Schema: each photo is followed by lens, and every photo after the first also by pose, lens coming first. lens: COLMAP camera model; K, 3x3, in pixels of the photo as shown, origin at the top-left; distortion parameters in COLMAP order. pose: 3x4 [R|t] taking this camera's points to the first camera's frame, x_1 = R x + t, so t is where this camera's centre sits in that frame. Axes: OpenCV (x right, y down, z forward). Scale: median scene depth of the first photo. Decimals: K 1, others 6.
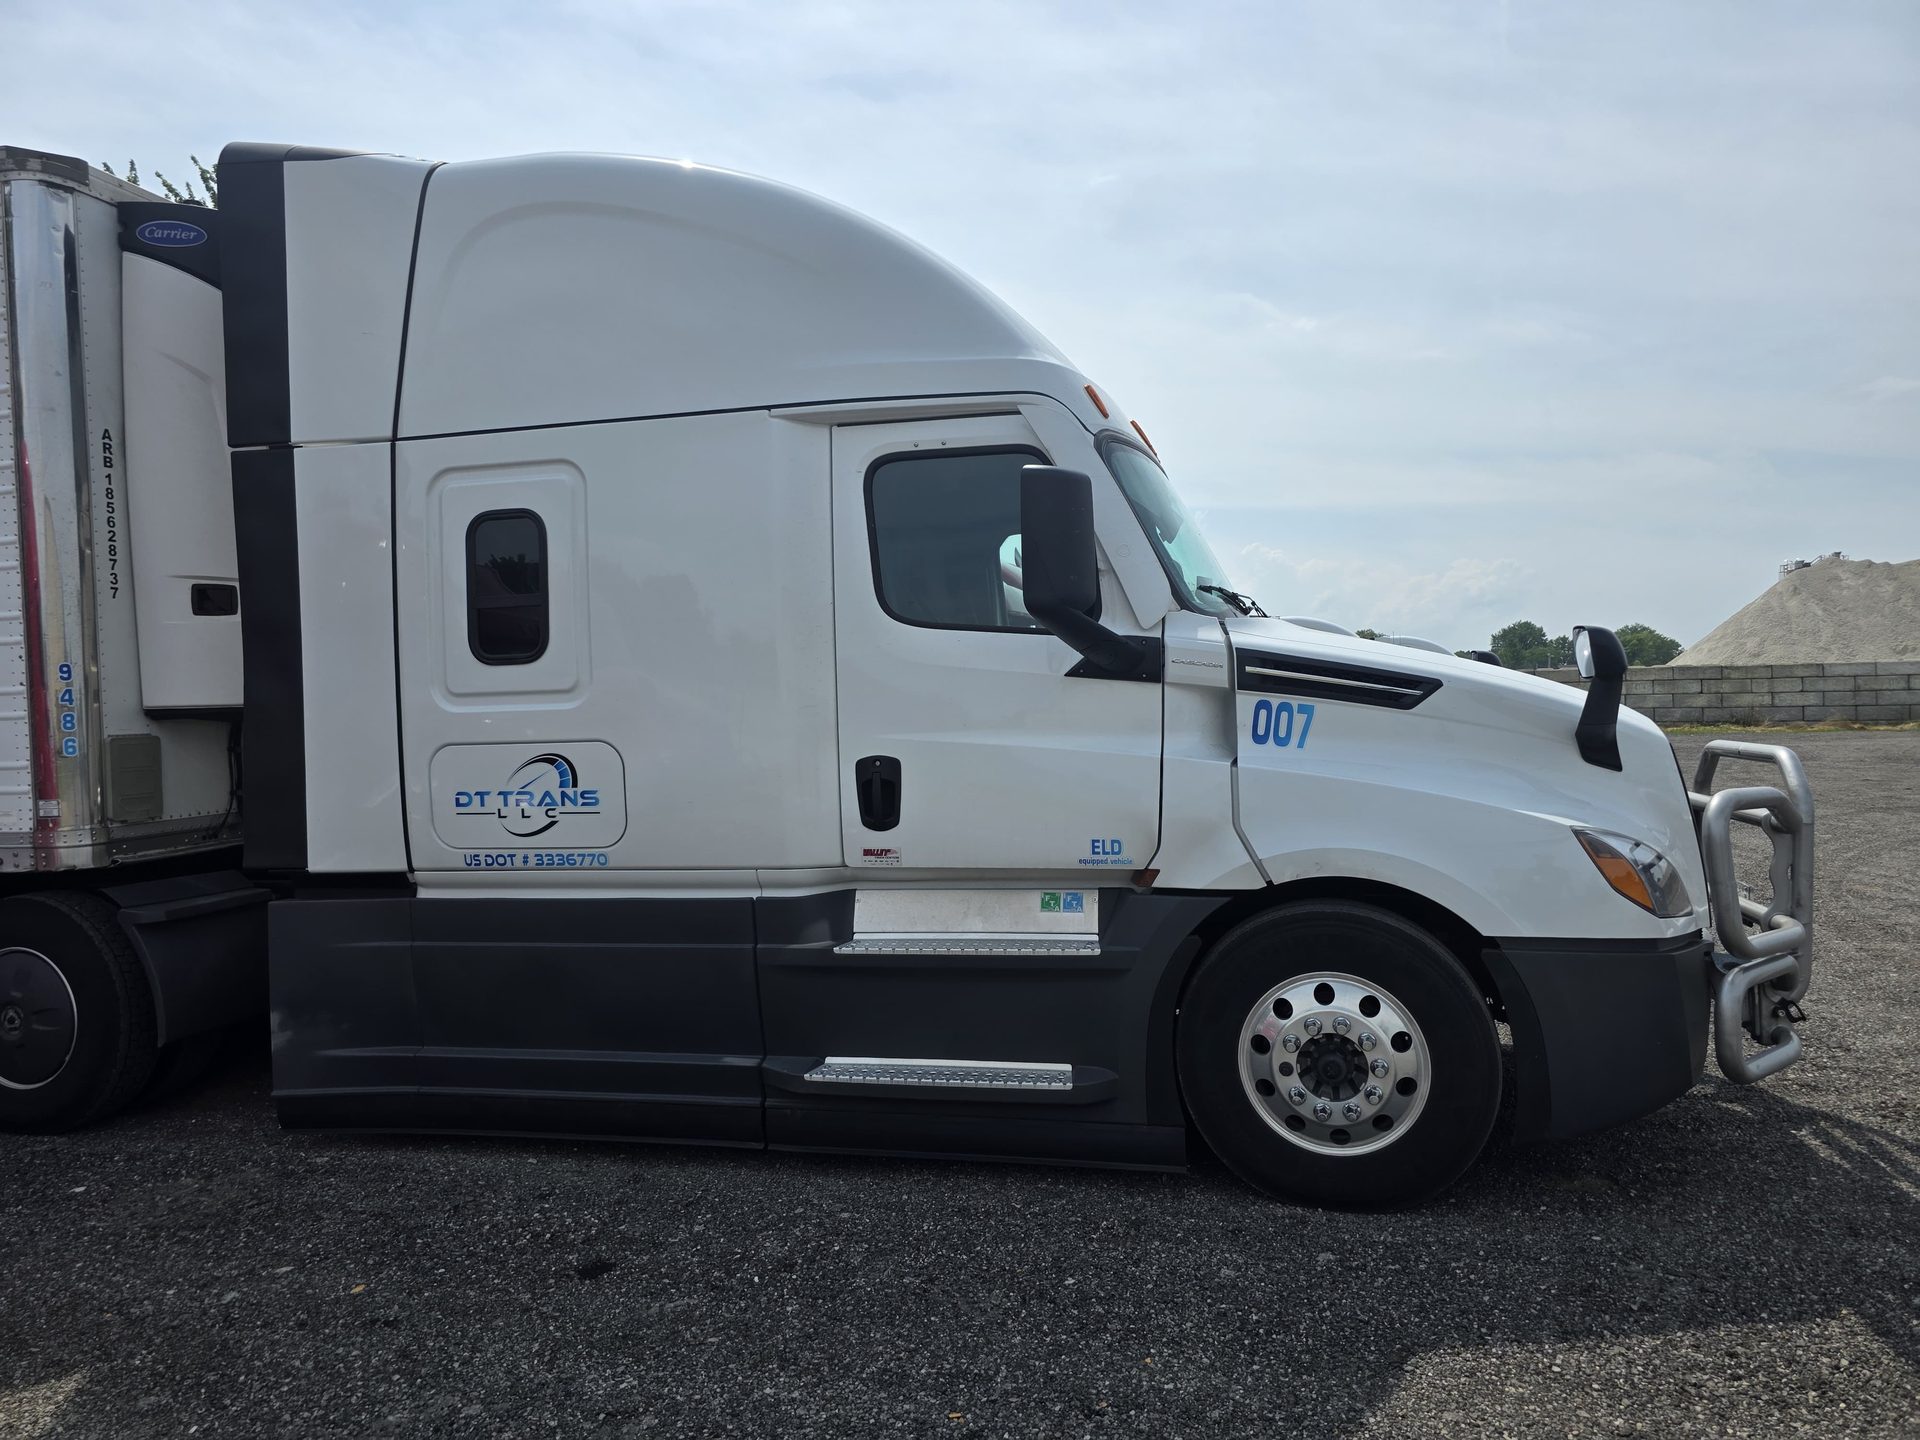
lens RADIAL K [[1300.5, 0, 944.5], [0, 1300.5, 708.1], [0, 0, 1]] dist [0.065110, -0.066162]
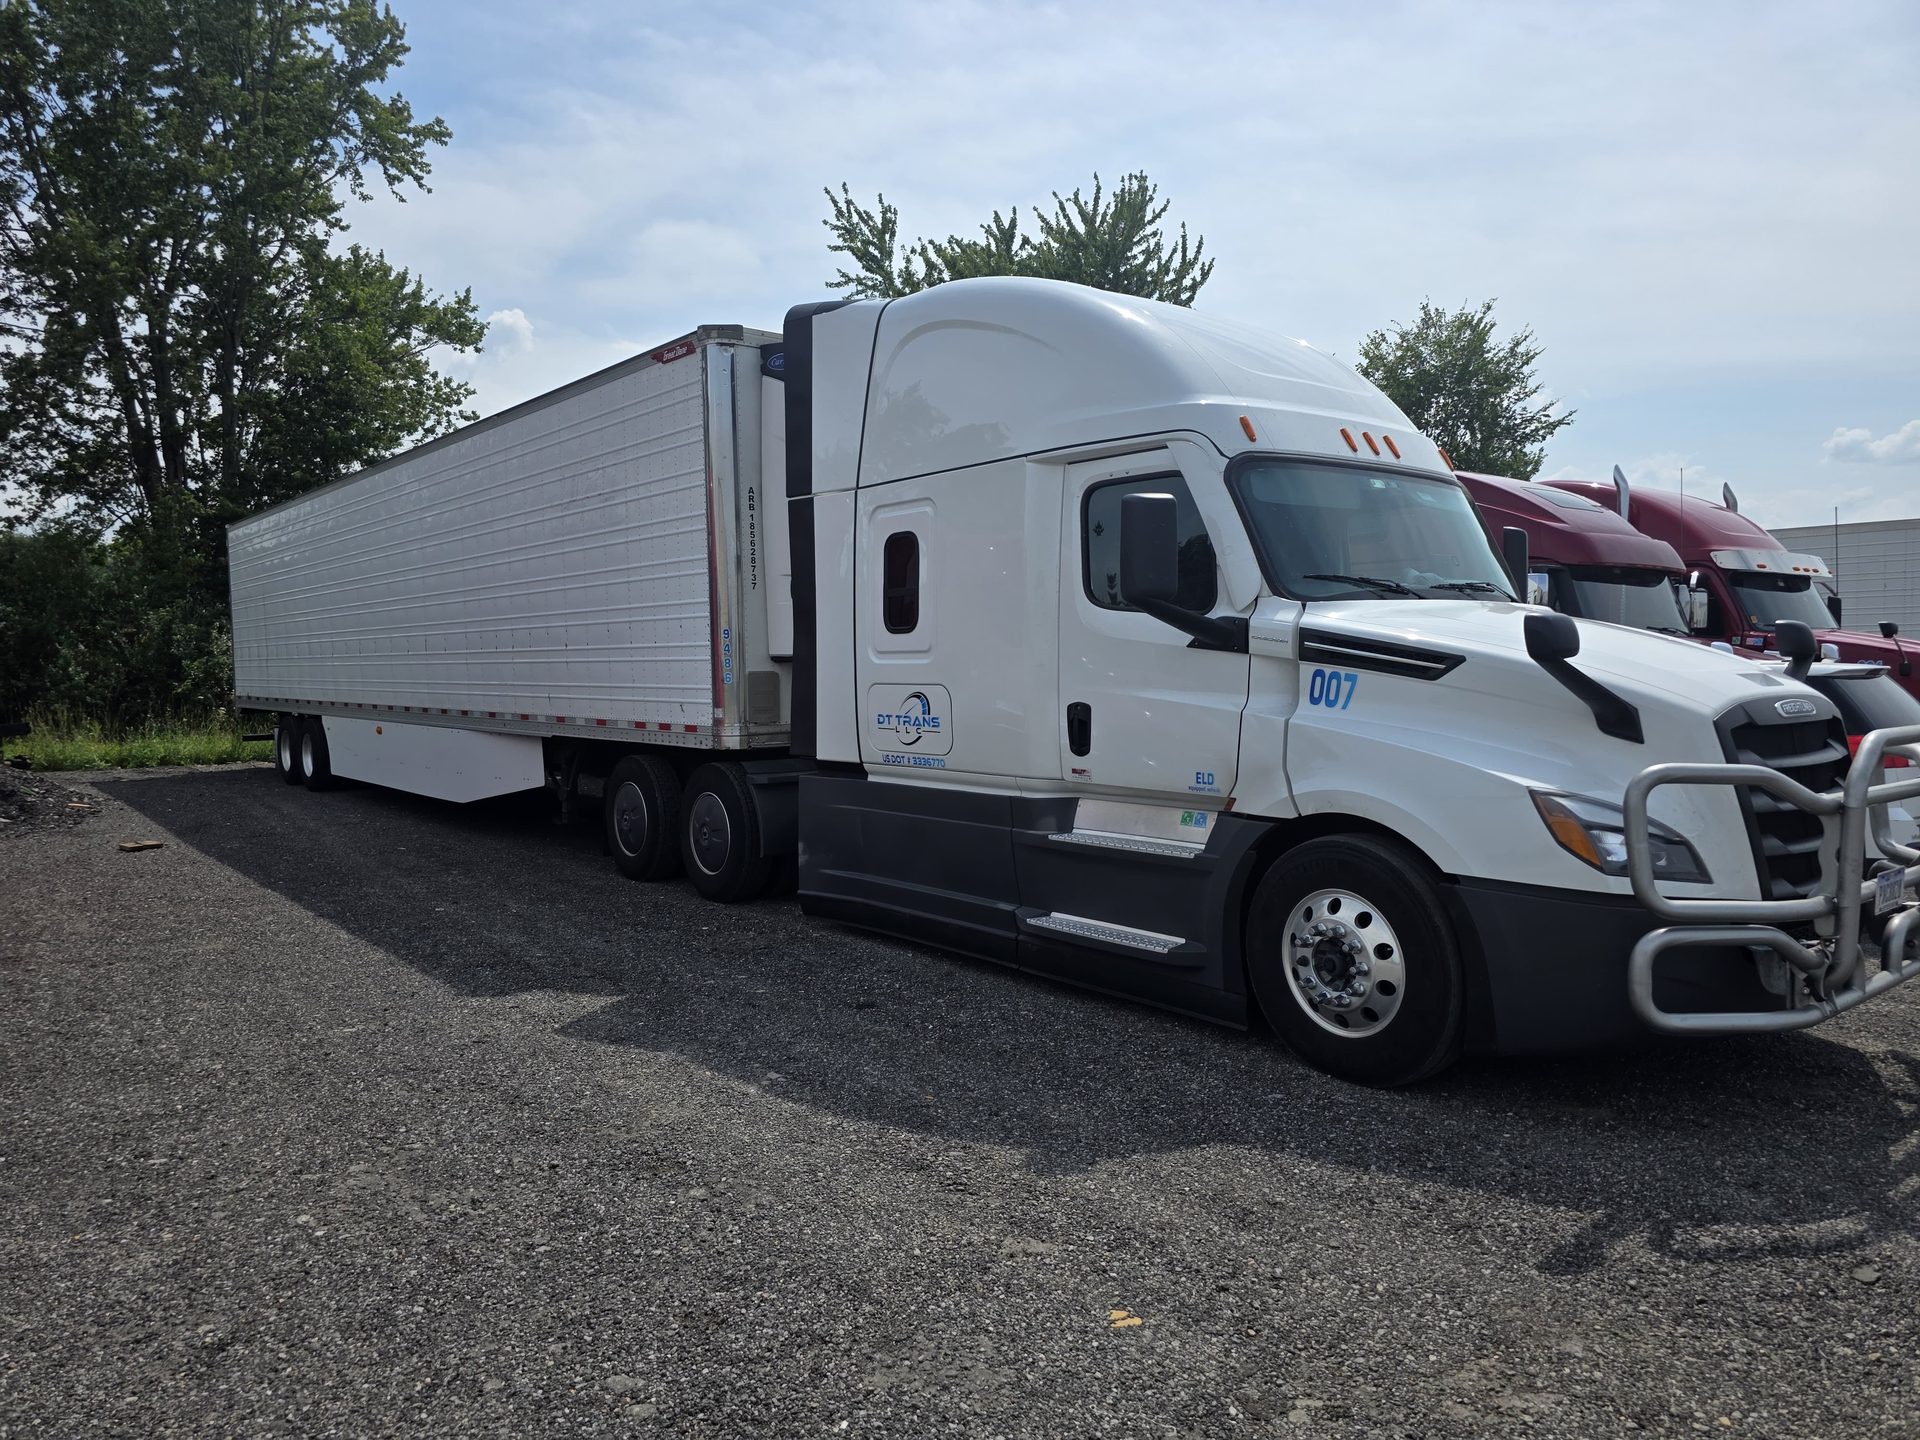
lens RADIAL K [[1300.5, 0, 944.5], [0, 1300.5, 708.1], [0, 0, 1]] dist [0.065110, -0.066162]
pose [[0.791197, 0.043604, -0.610004, 0.684689], [-0.014465, 0.998510, 0.052614, -0.028143], [0.611390, -0.032804, 0.790649, -0.189622]]
